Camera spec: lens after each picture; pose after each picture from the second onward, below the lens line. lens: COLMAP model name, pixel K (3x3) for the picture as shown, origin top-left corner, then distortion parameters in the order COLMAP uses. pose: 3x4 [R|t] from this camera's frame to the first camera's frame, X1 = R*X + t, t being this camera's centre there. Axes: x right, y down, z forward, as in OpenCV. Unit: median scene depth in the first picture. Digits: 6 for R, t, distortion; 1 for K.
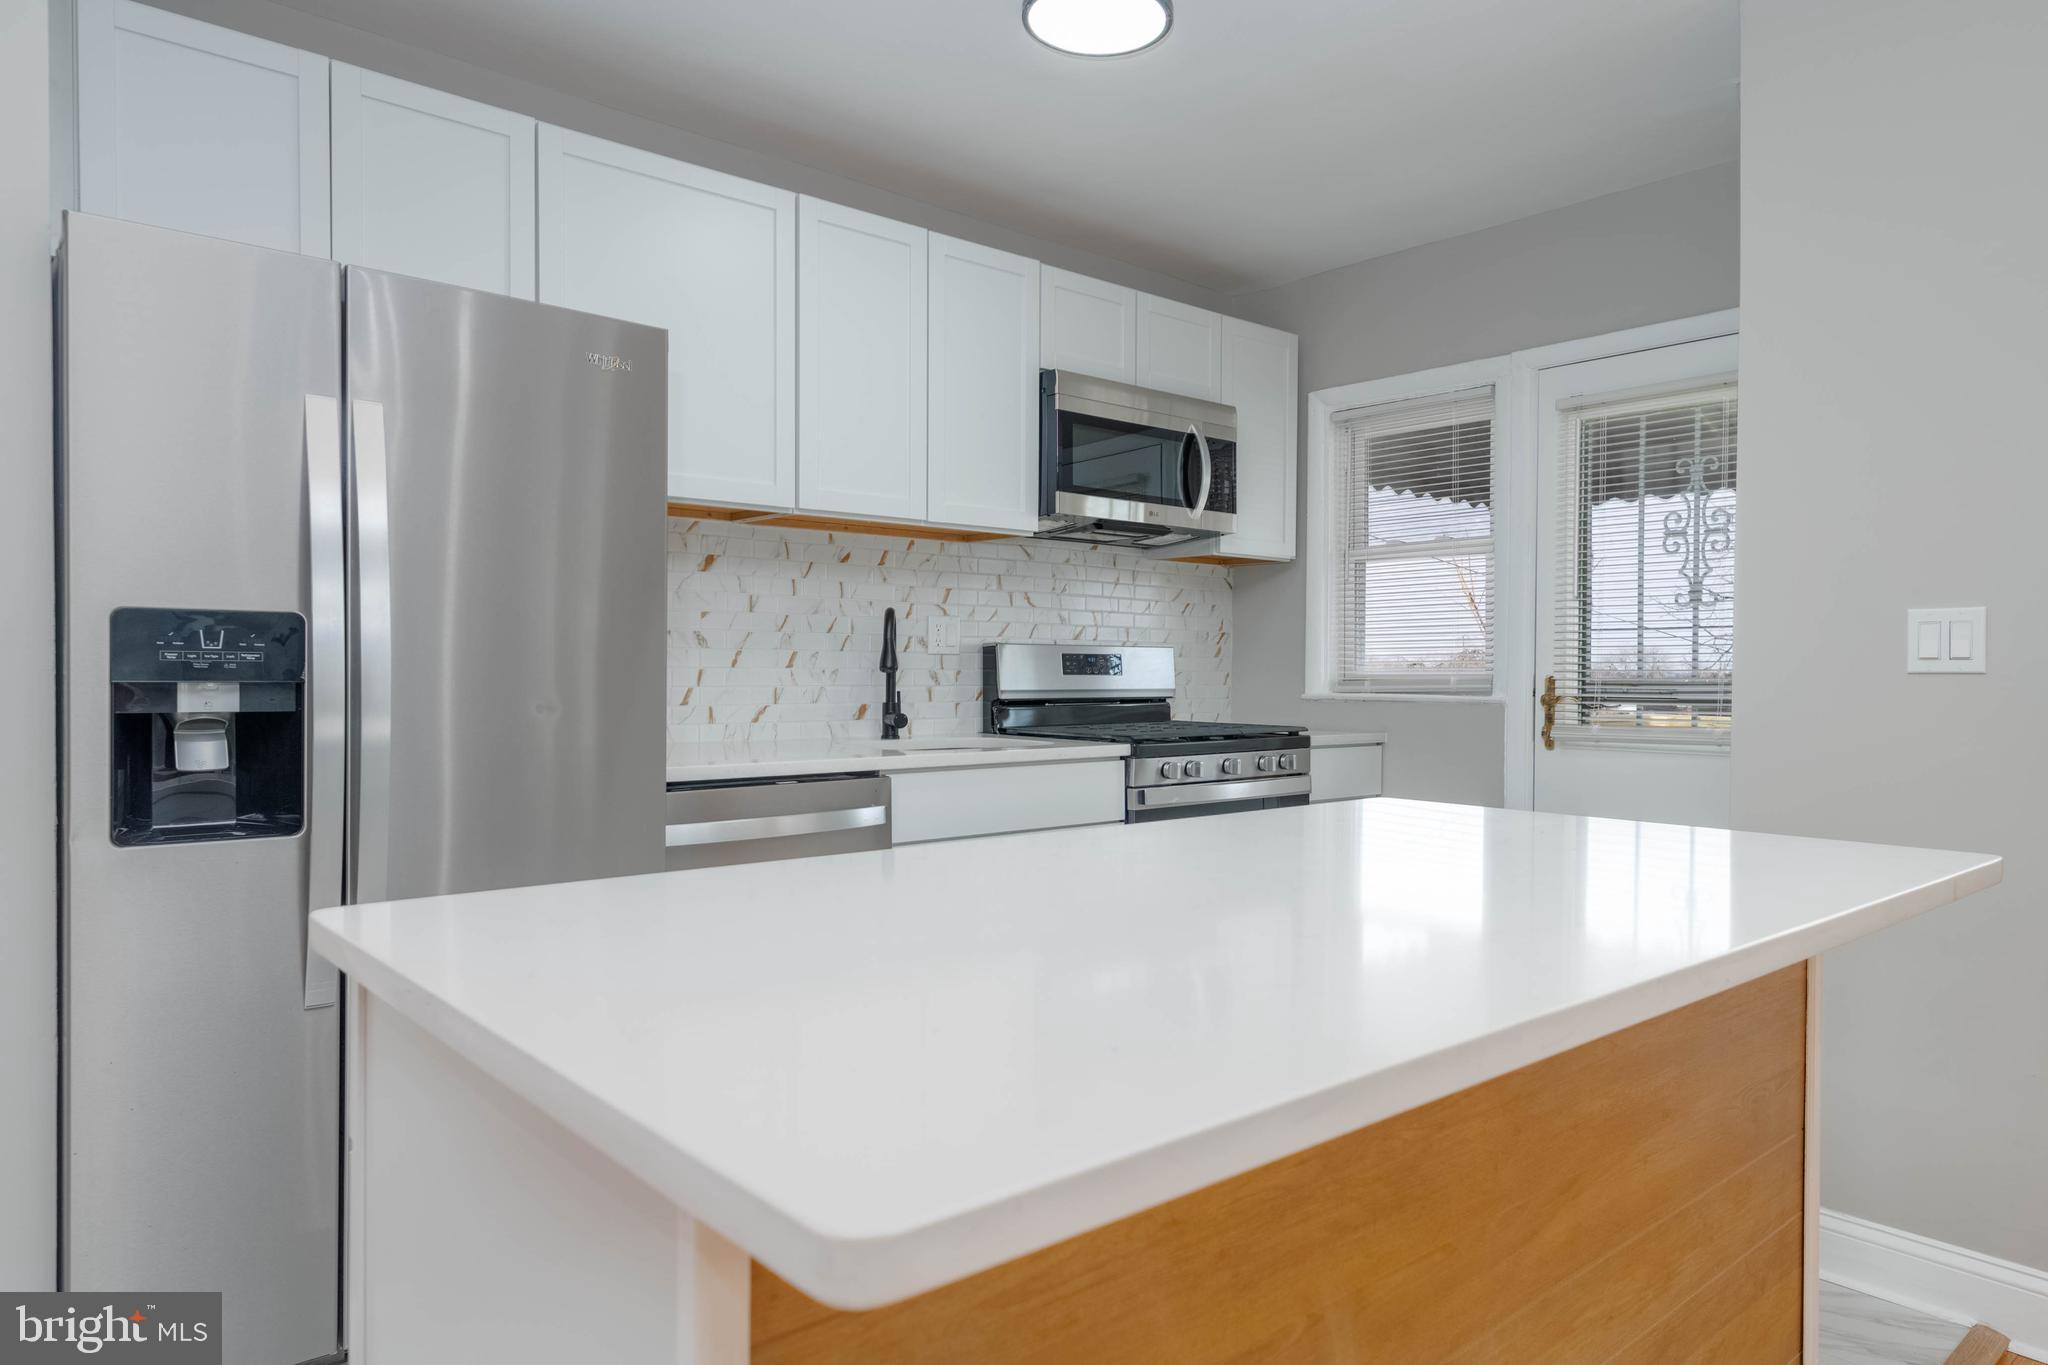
lens RADIAL K [[1291.5, 0, 1033.1], [0, 1291.5, 683.0], [0, 0, 1]] dist [0.013040, -0.001449]
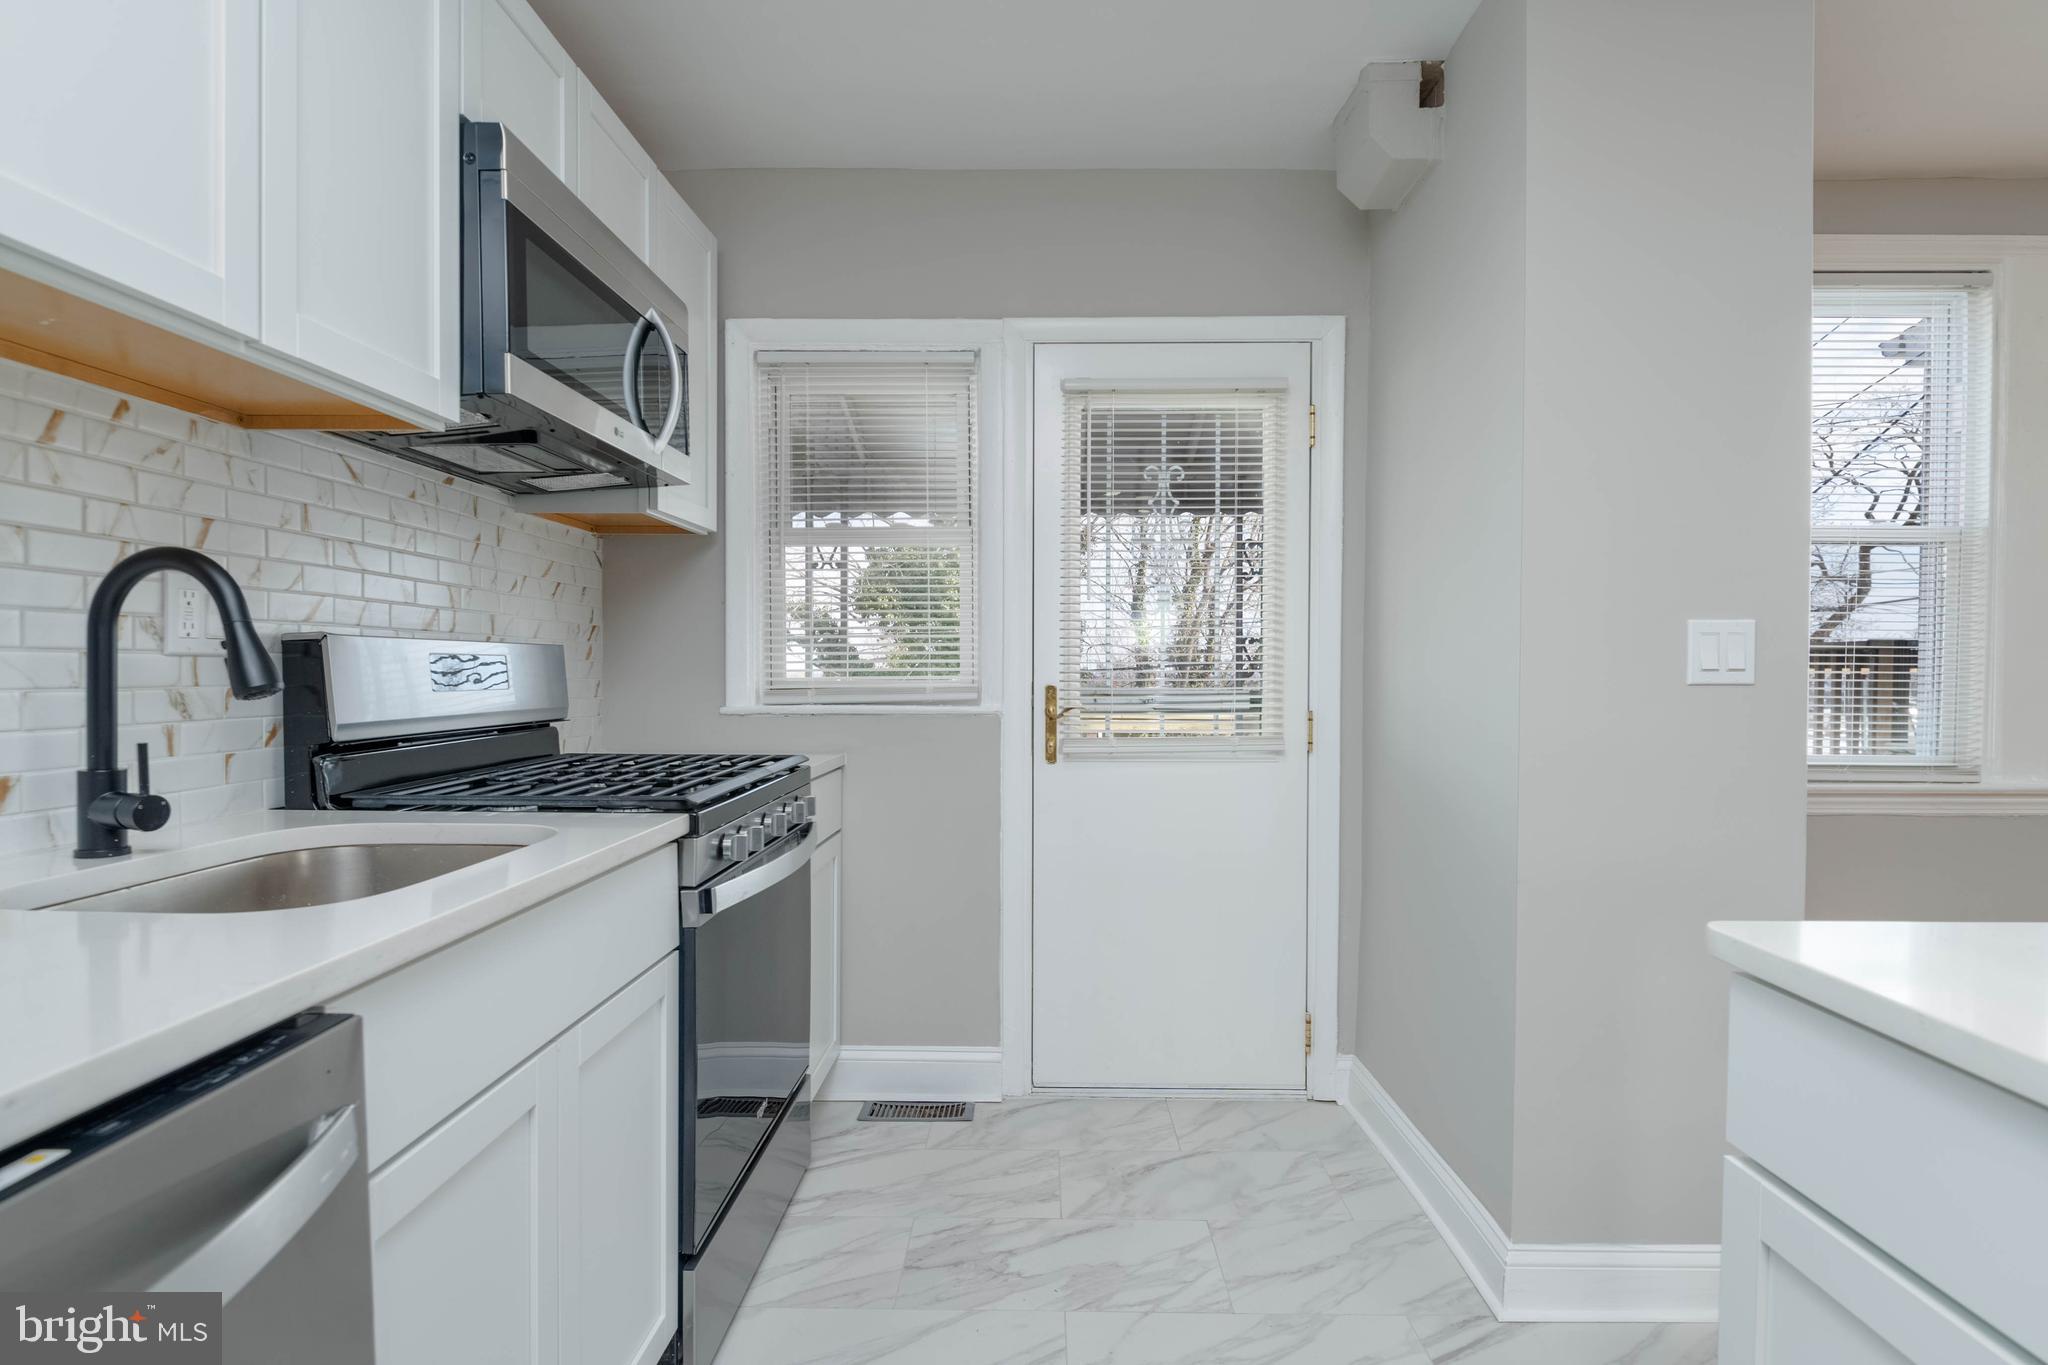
lens RADIAL K [[1032.7, 0, 1035.0], [0, 1032.7, 685.5], [0, 0, 1]] dist [-0.006029, 0.000229]
pose [[0.666837, -0.015806, 0.745036, -0.153538], [0.008682, 0.999872, 0.013442, -0.014041], [-0.745153, -0.002496, 0.666889, 0.541349]]
